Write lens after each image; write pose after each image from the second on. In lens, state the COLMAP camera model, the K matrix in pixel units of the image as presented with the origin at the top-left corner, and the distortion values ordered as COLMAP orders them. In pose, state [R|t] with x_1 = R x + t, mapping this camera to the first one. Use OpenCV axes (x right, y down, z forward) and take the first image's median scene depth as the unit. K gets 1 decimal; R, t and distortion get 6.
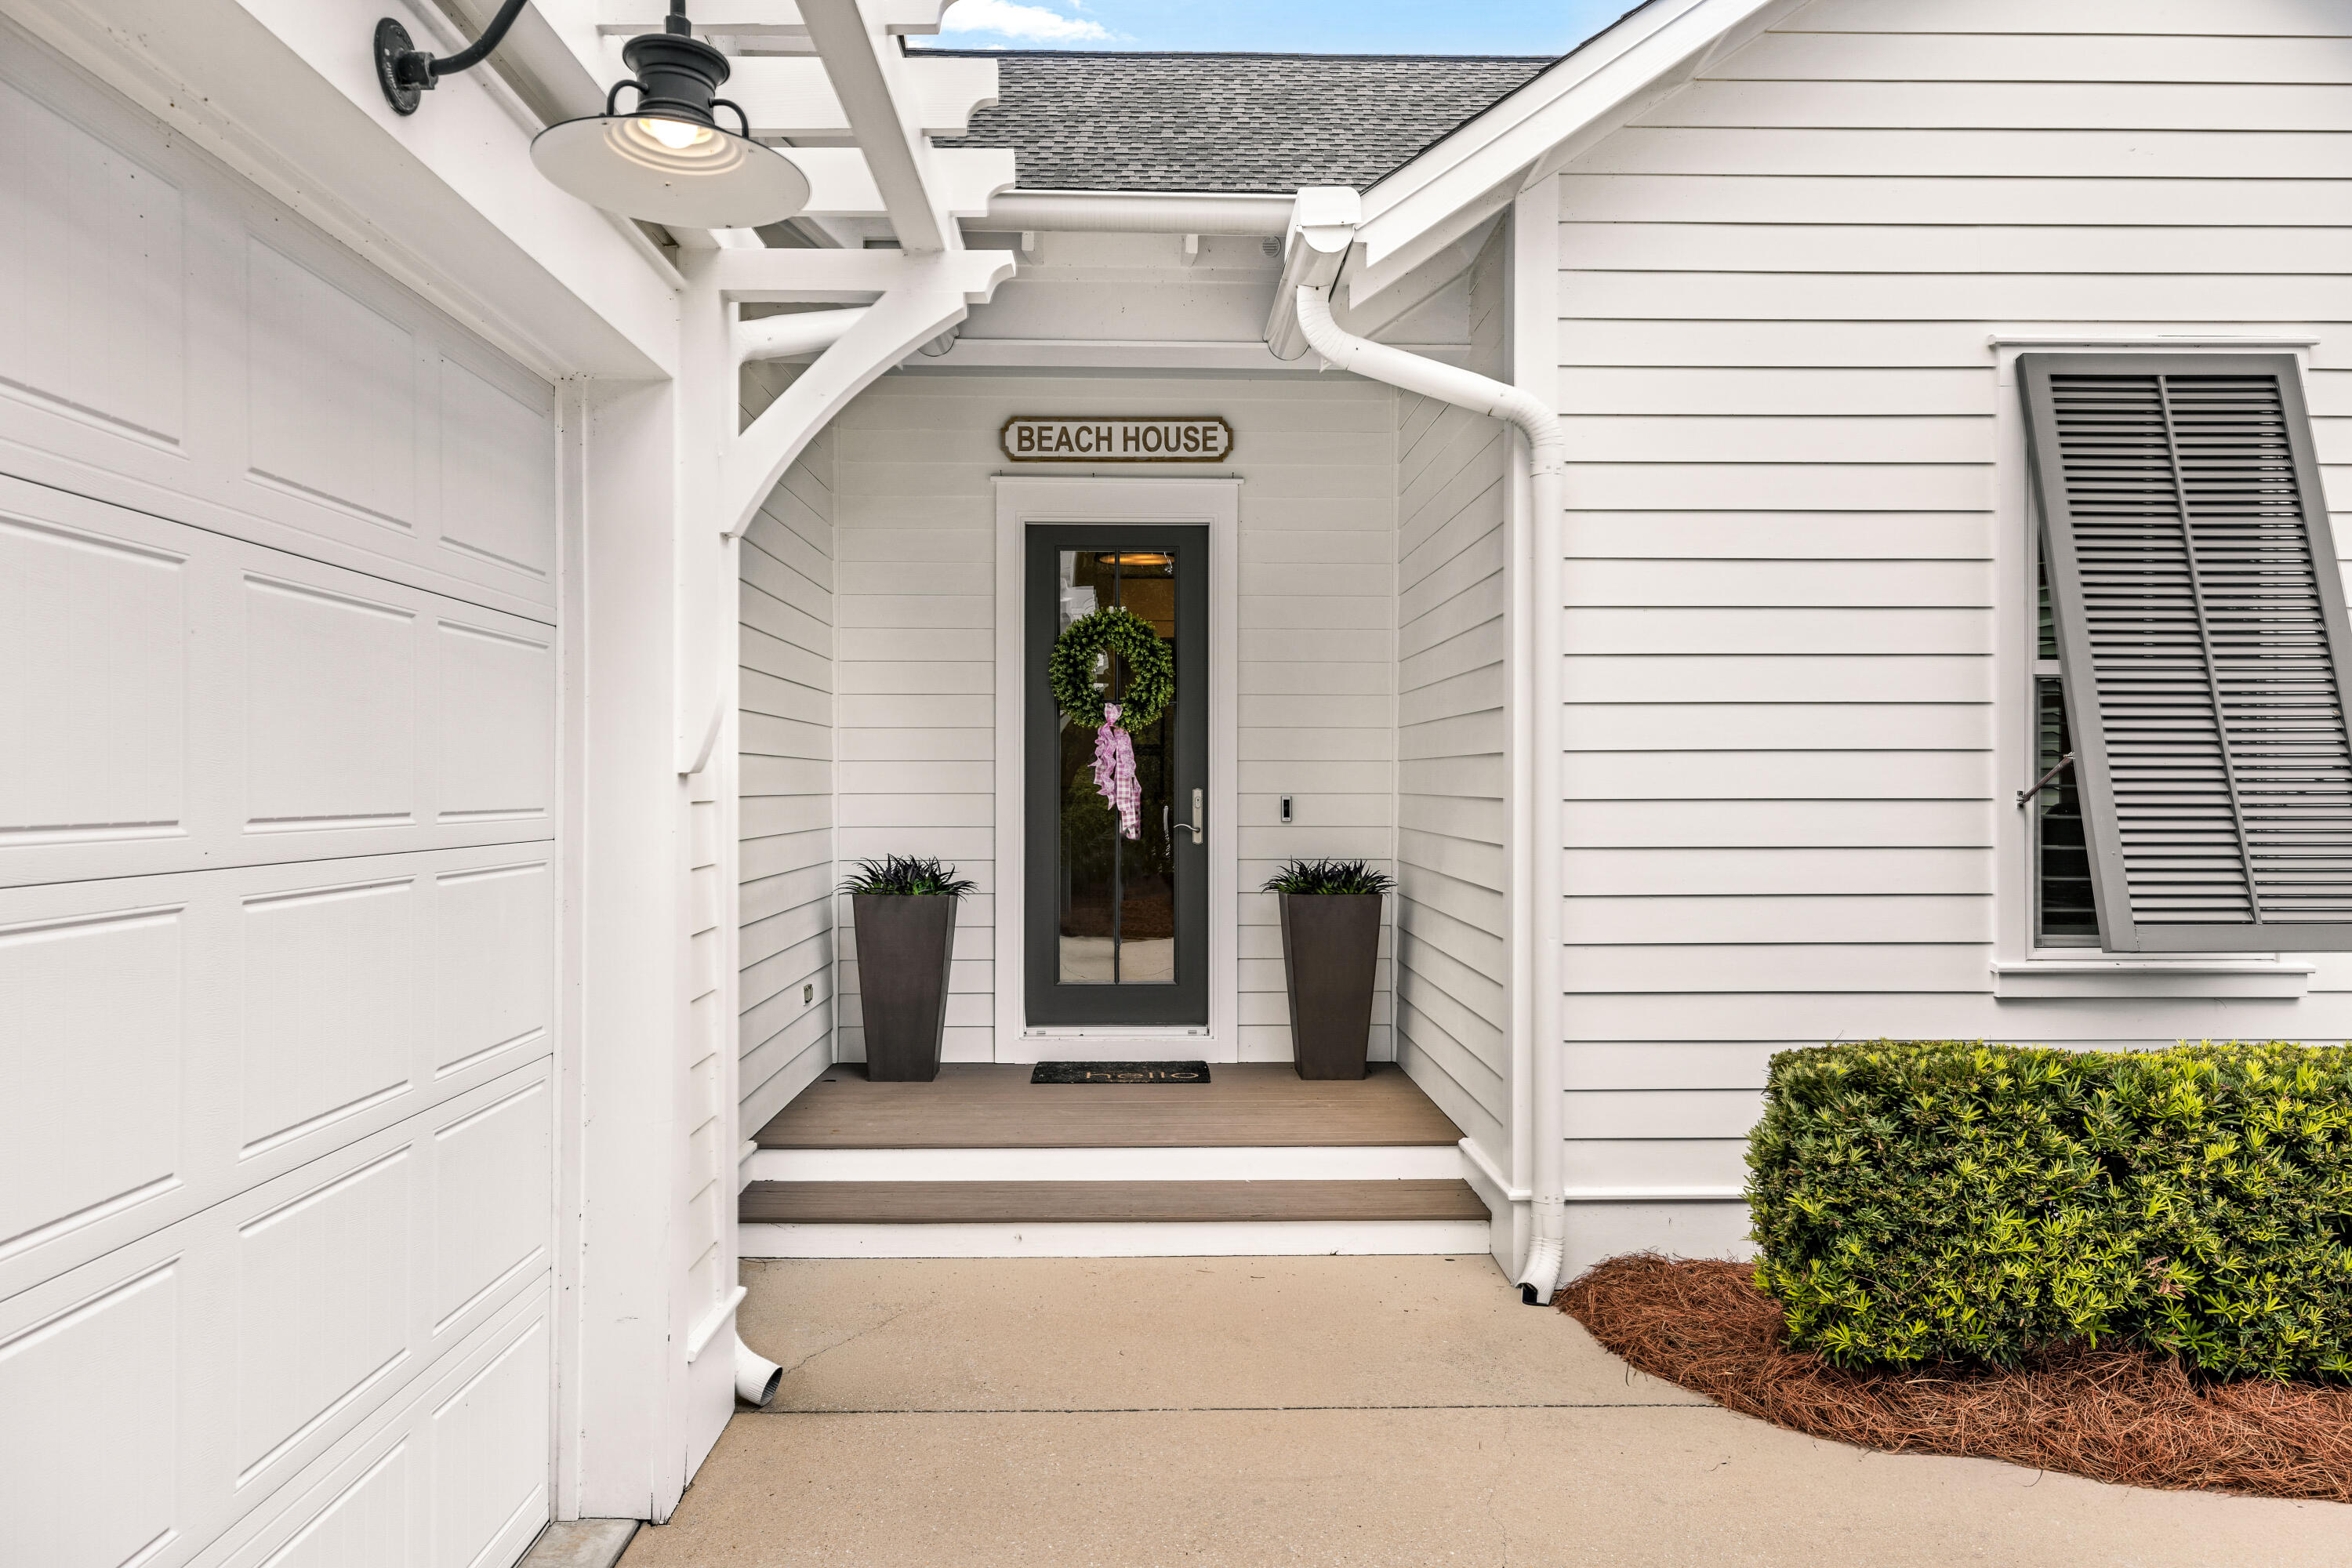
lens RADIAL K [[1556.9, 0, 1178.9], [0, 1556.9, 773.5], [0, 0, 1]] dist [0.001943, -0.001697]
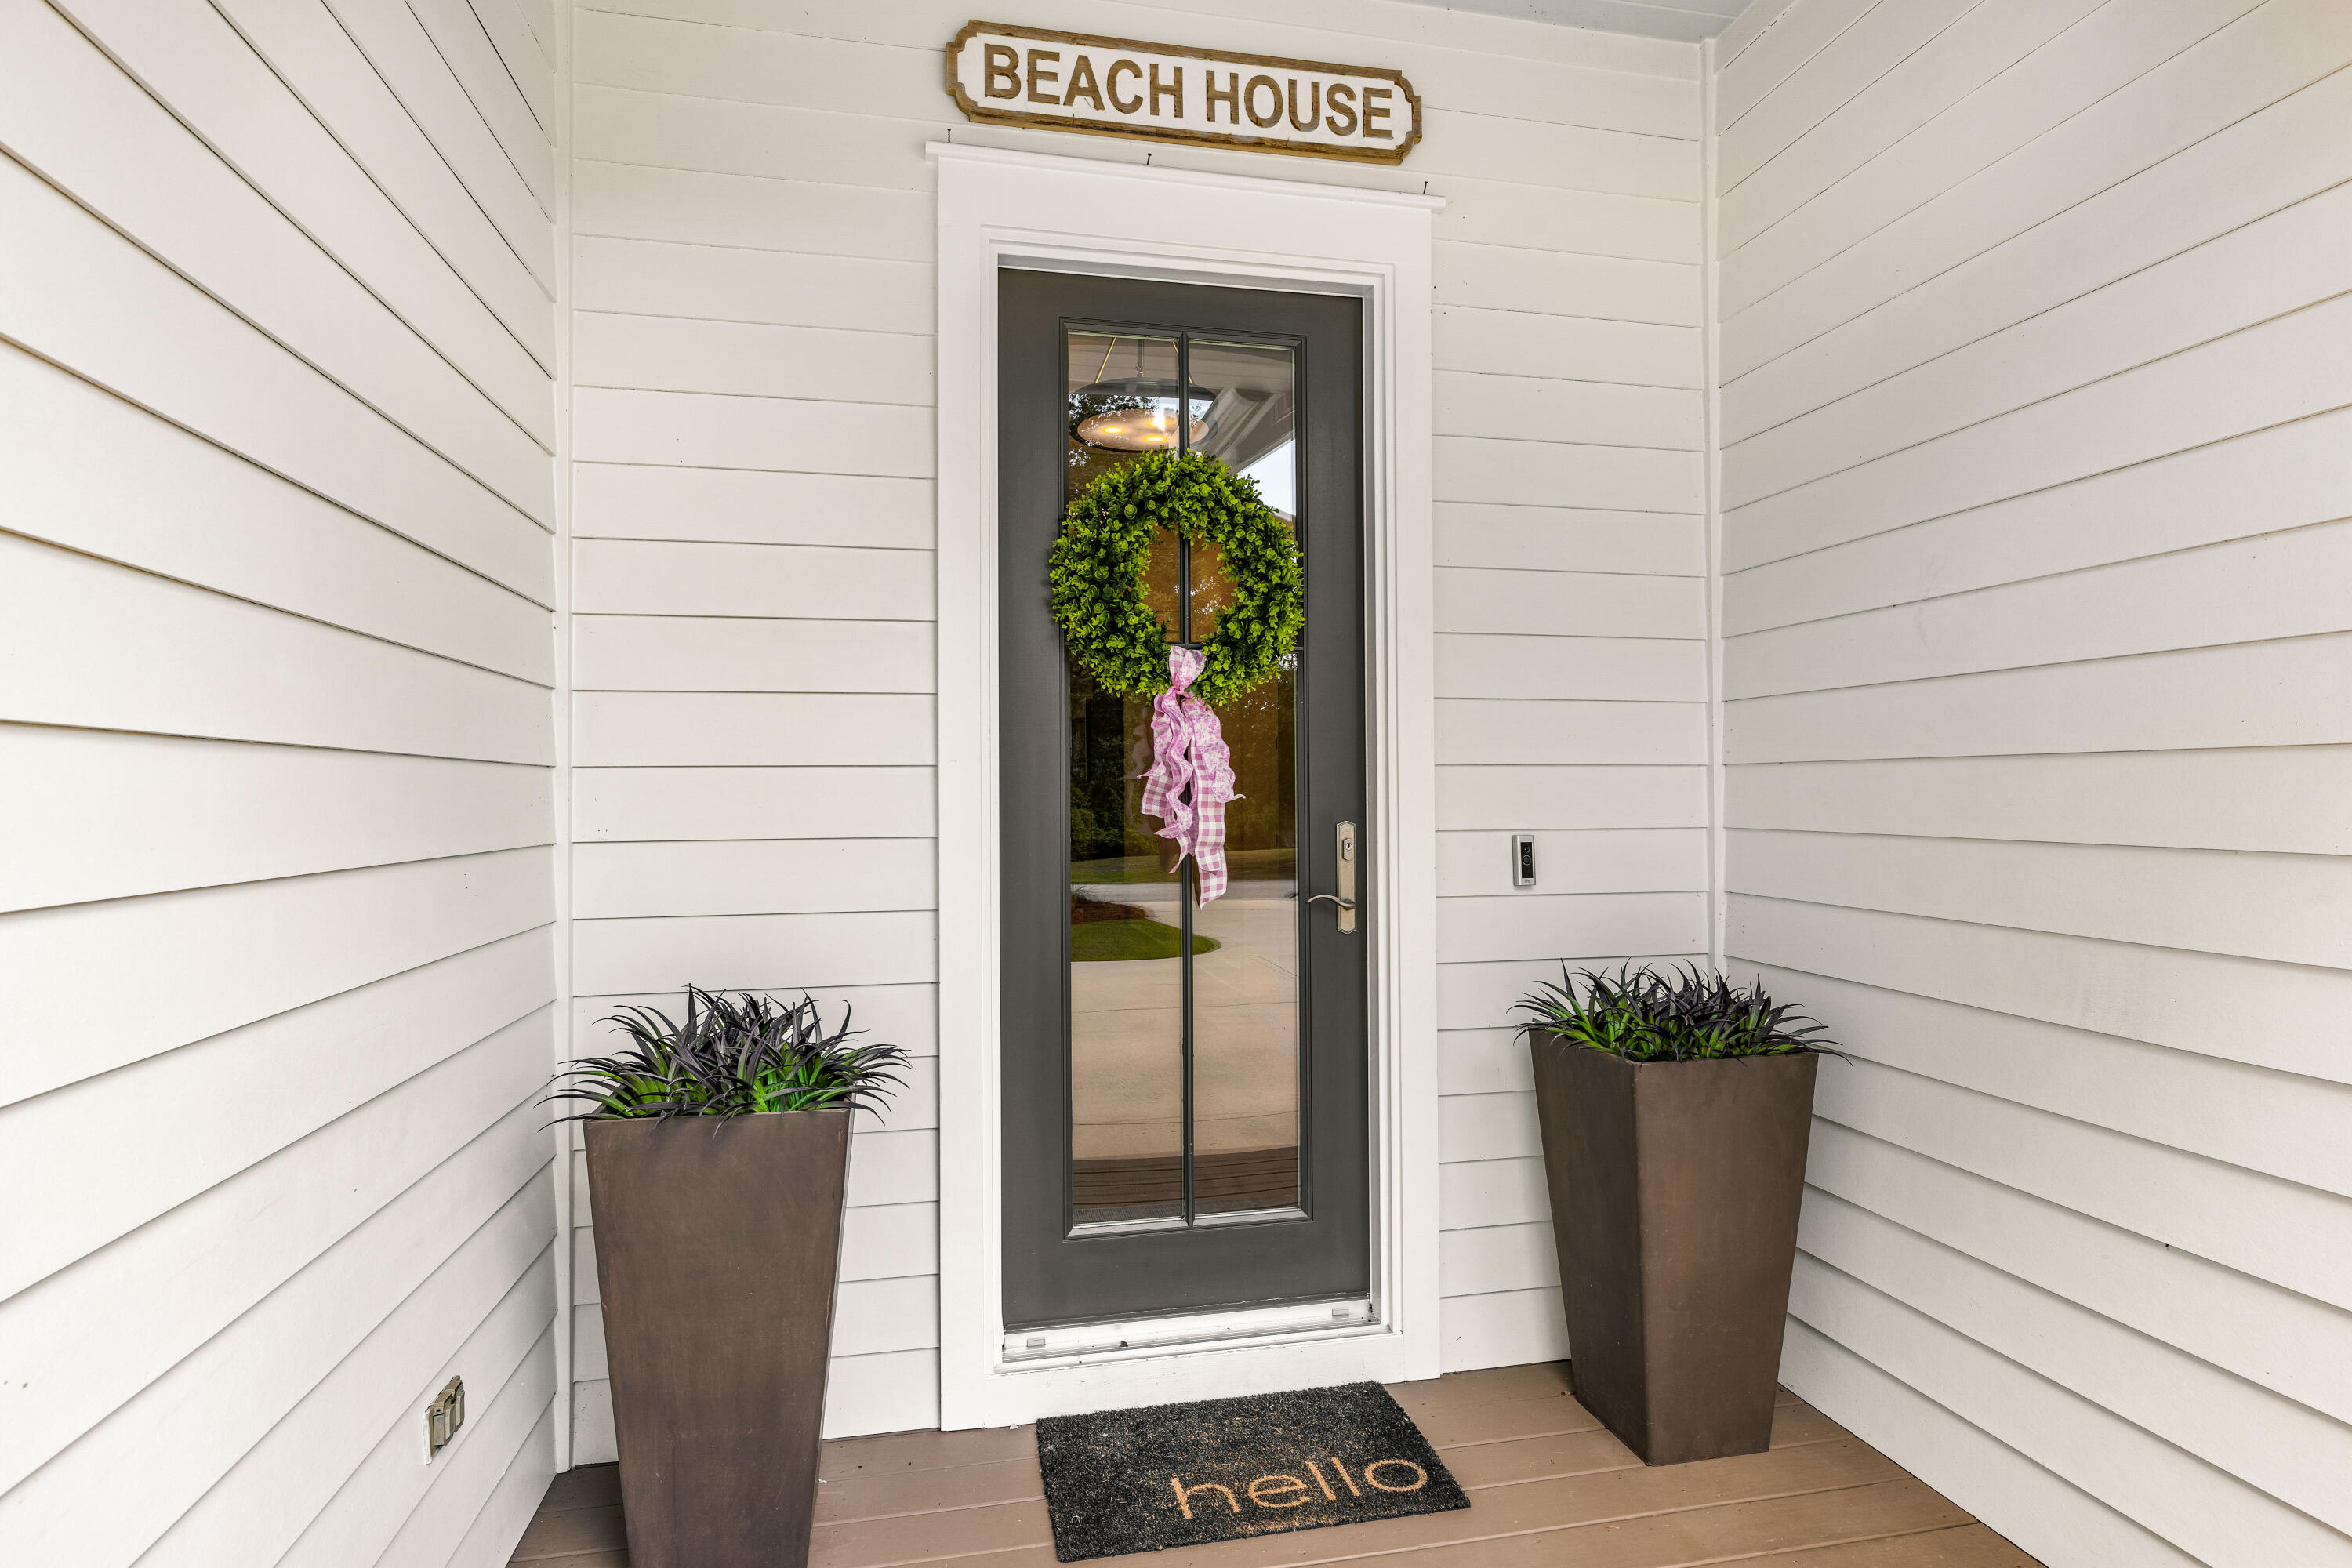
lens RADIAL K [[1217.6, 0, 1176.5], [0, 1217.6, 781.5], [0, 0, 1]] dist [-0.004968, 0.002656]
pose [[0.984792, -0.004152, 0.173686, -0.110636], [0.005526, 0.999957, -0.007428, -0.000580], [-0.173648, 0.008274, 0.984773, 0.634359]]
